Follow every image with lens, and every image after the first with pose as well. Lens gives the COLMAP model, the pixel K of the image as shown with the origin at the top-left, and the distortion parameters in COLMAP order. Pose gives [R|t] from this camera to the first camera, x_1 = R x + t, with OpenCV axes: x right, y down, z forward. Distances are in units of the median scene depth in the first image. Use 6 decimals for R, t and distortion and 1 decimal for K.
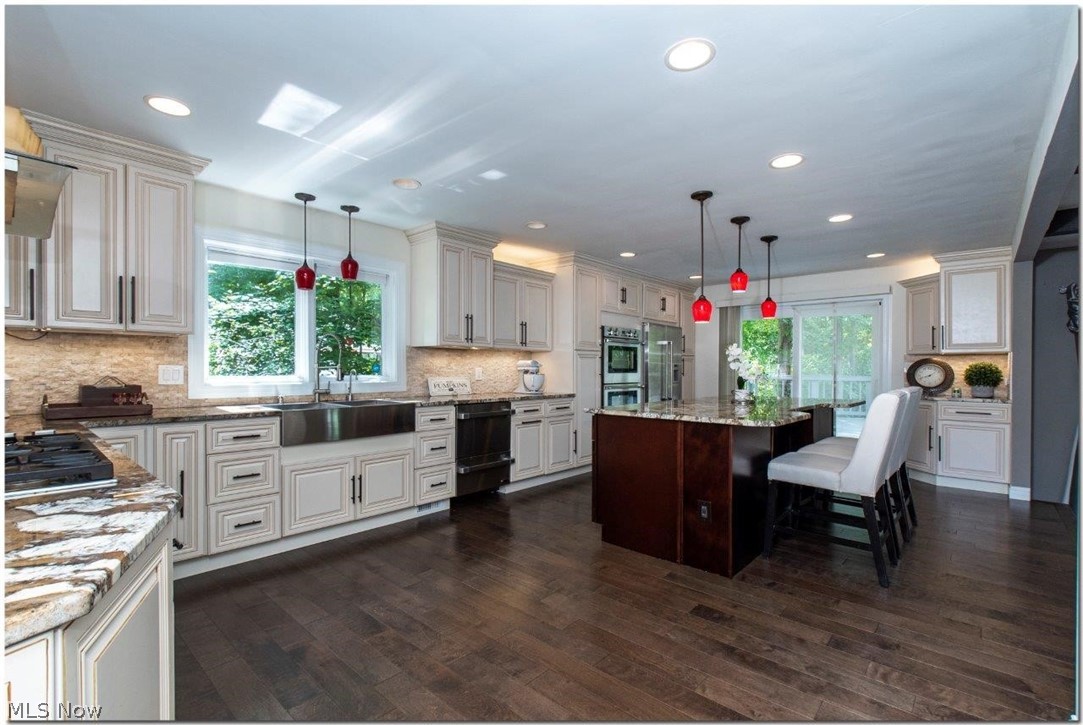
lens RADIAL K [[493.0, 0, 541.1], [0, 493.0, 371.1], [0, 0, 1]] dist [0.004517, 0.000184]
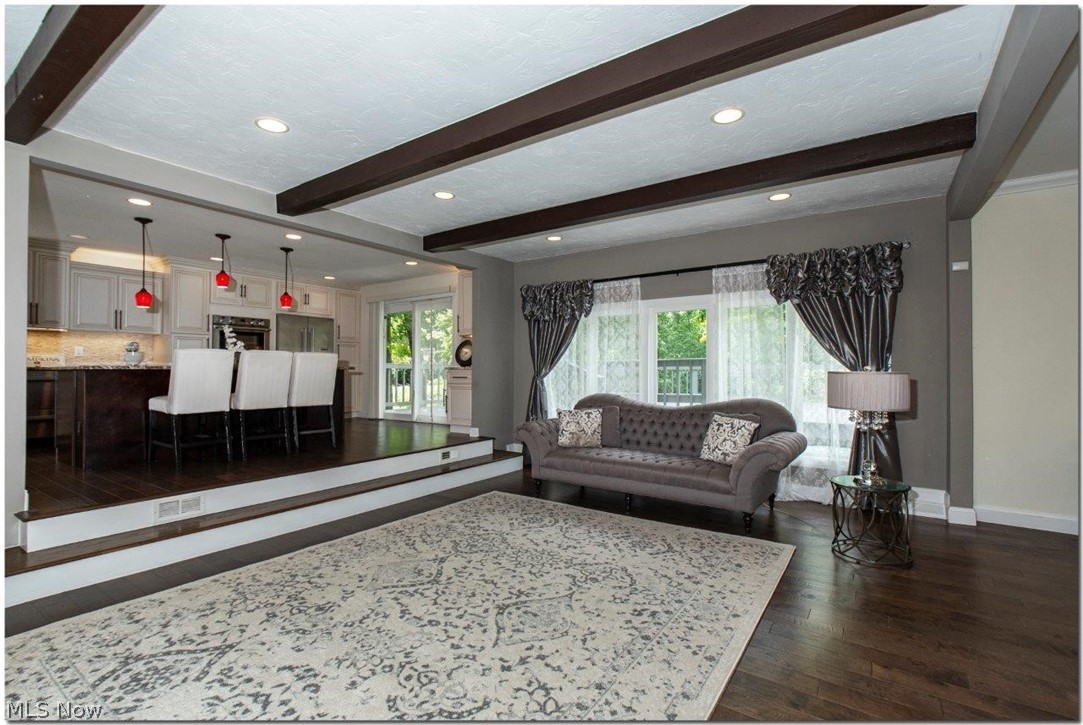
lens RADIAL K [[495.7, 0, 538.0], [0, 495.7, 365.6], [0, 0, 1]] dist [0.004112, 0.000099]
pose [[0.992957, -0.006178, 0.118313, 1.416824], [0.008270, 0.999818, -0.017204, 0.116530], [-0.118185, 0.018061, 0.992827, -0.625418]]
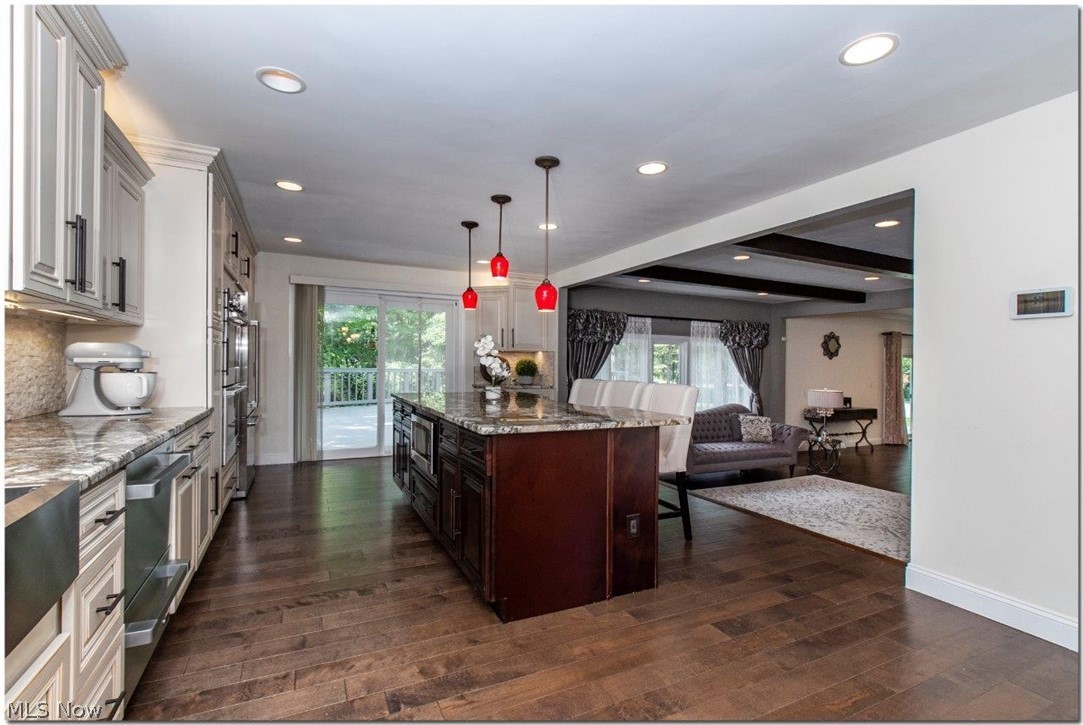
lens RADIAL K [[493.0, 0, 541.6], [0, 493.0, 358.5], [0, 0, 1]] dist [0.004517, 0.000184]
pose [[0.368898, 0.009972, 0.929416, -0.517071], [-0.006940, 0.999944, -0.007974, -0.010941], [-0.929444, -0.003509, 0.368947, 0.754599]]
